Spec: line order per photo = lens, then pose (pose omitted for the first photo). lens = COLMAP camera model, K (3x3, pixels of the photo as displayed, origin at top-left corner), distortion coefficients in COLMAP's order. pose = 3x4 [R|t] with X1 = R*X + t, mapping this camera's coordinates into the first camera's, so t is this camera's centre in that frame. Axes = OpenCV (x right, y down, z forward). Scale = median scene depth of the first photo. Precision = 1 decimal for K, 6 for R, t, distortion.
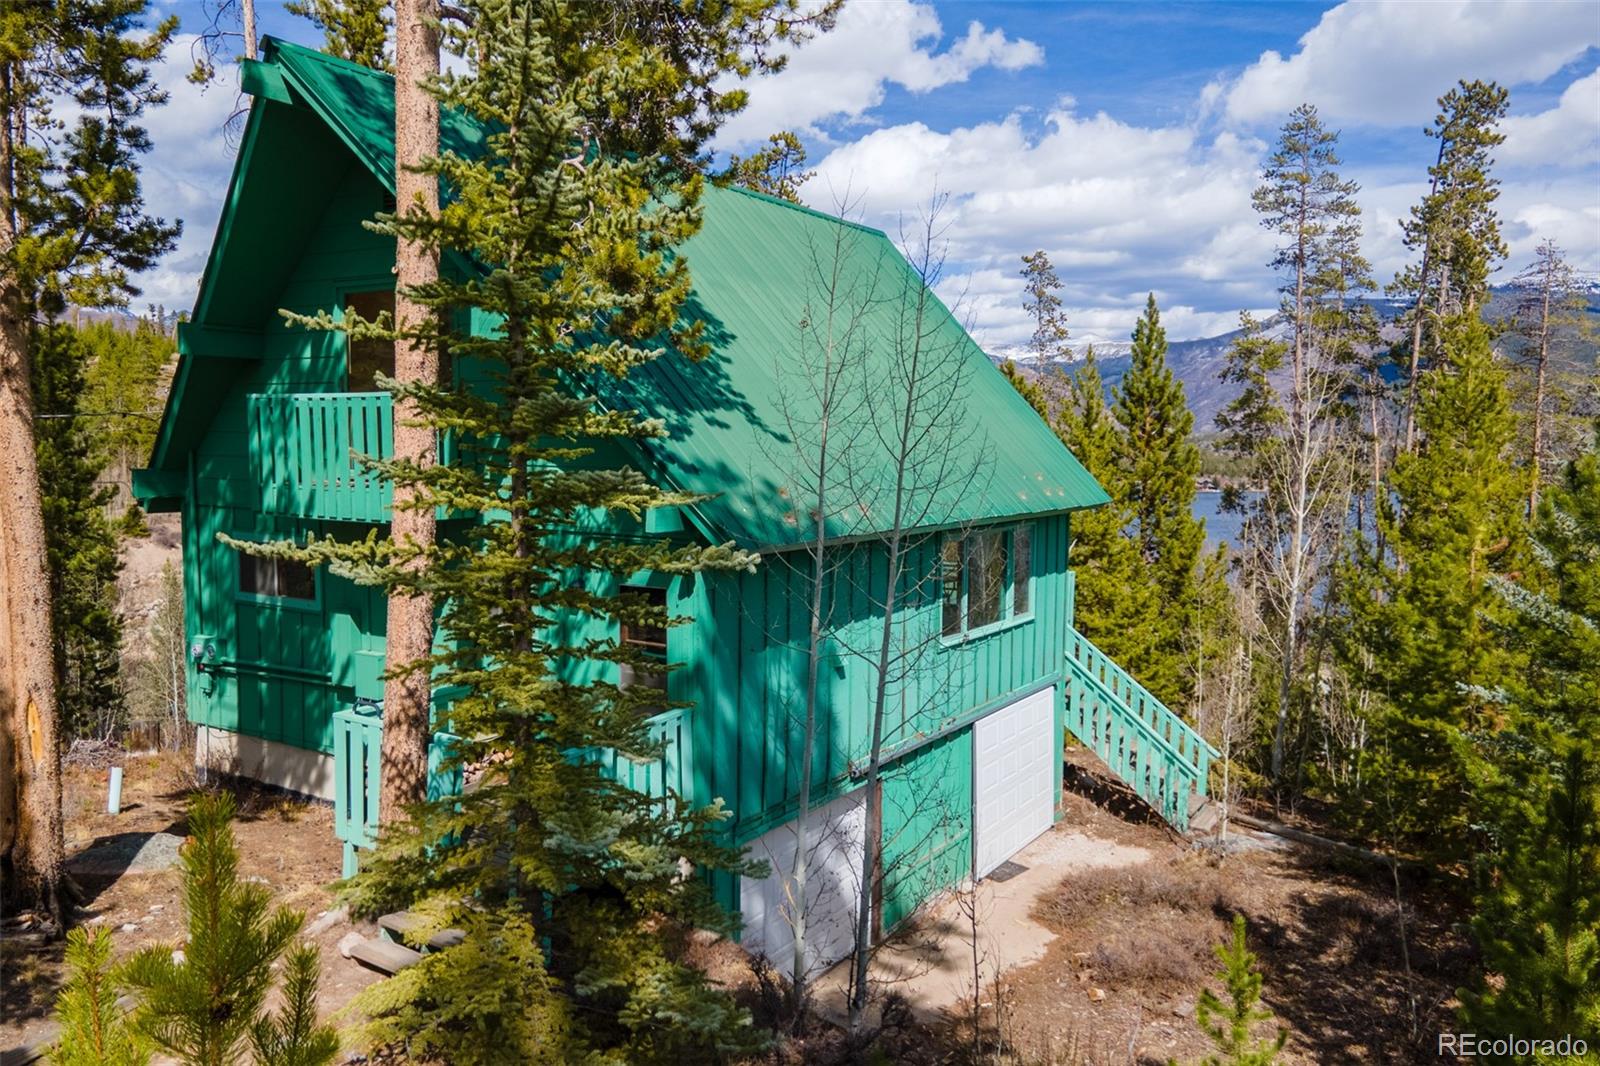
lens RADIAL K [[1154.4, 0, 795.9], [0, 1154.4, 566.9], [0, 0, 1]] dist [0.023484, -0.054932]
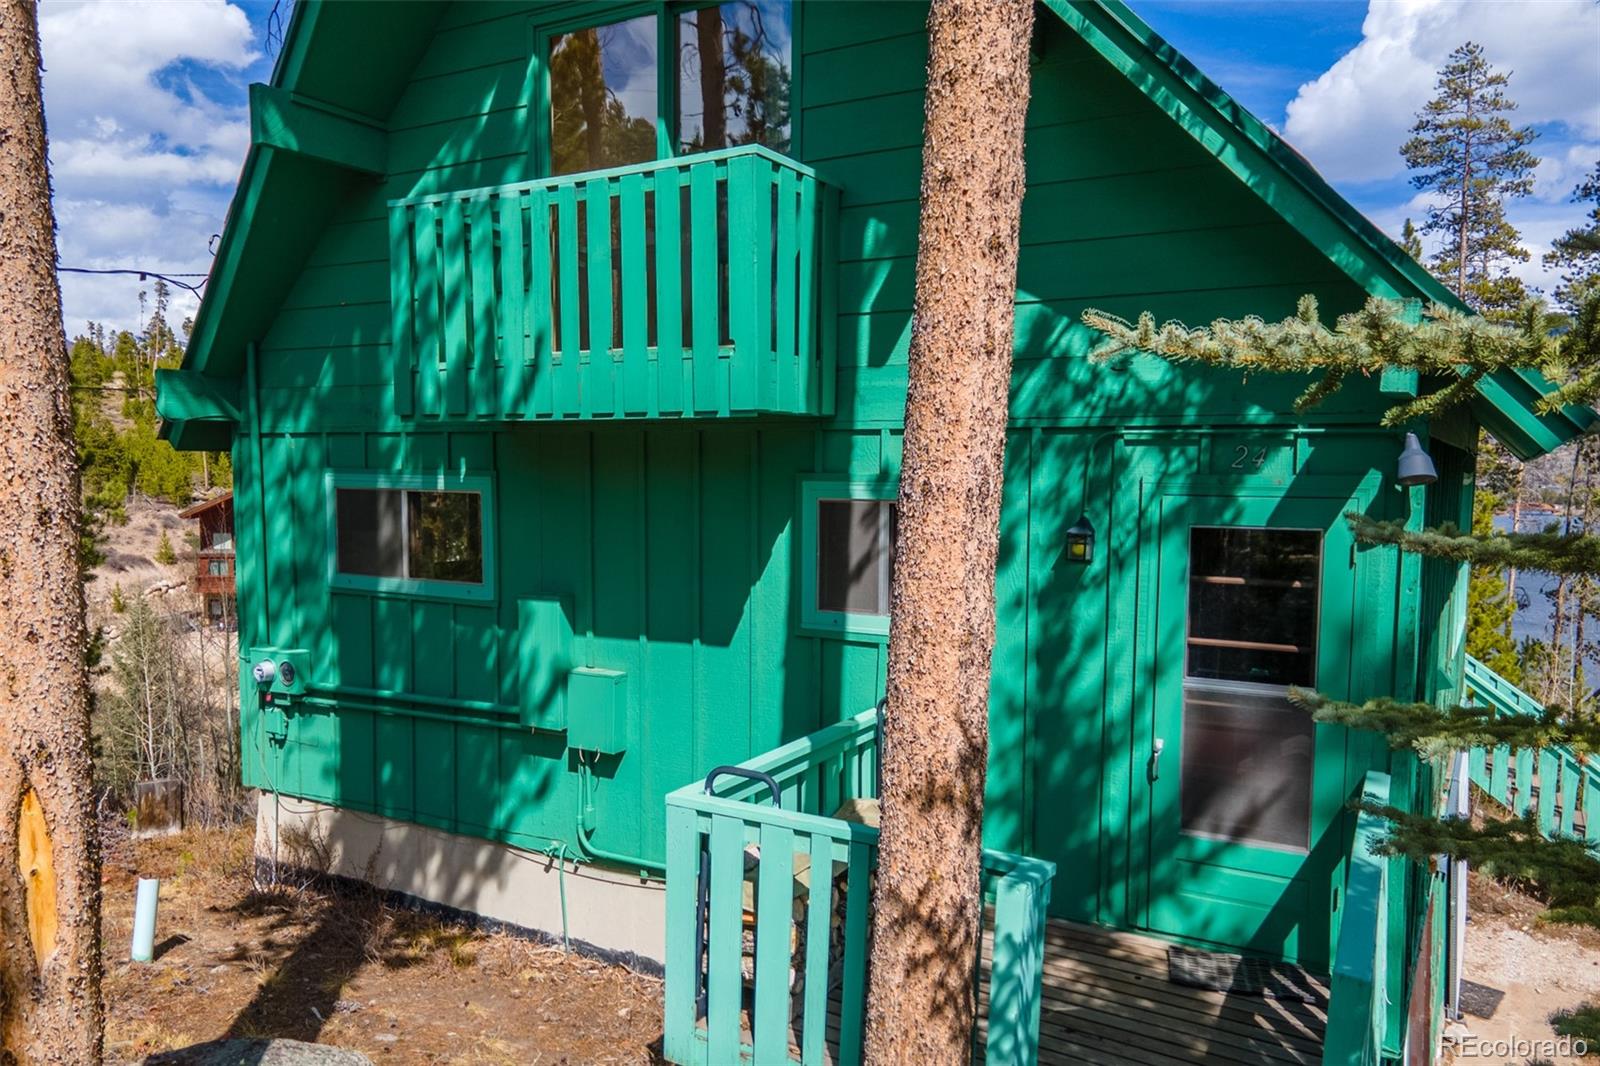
lens RADIAL K [[1159.3, 0, 796.4], [0, 1159.3, 584.7], [0, 0, 1]] dist [-0.010375, -0.002346]
pose [[0.999079, -0.005772, 0.042510, -0.264716], [0.006107, 0.999951, -0.007769, 0.033511], [-0.042463, 0.008021, 0.999066, 0.380186]]
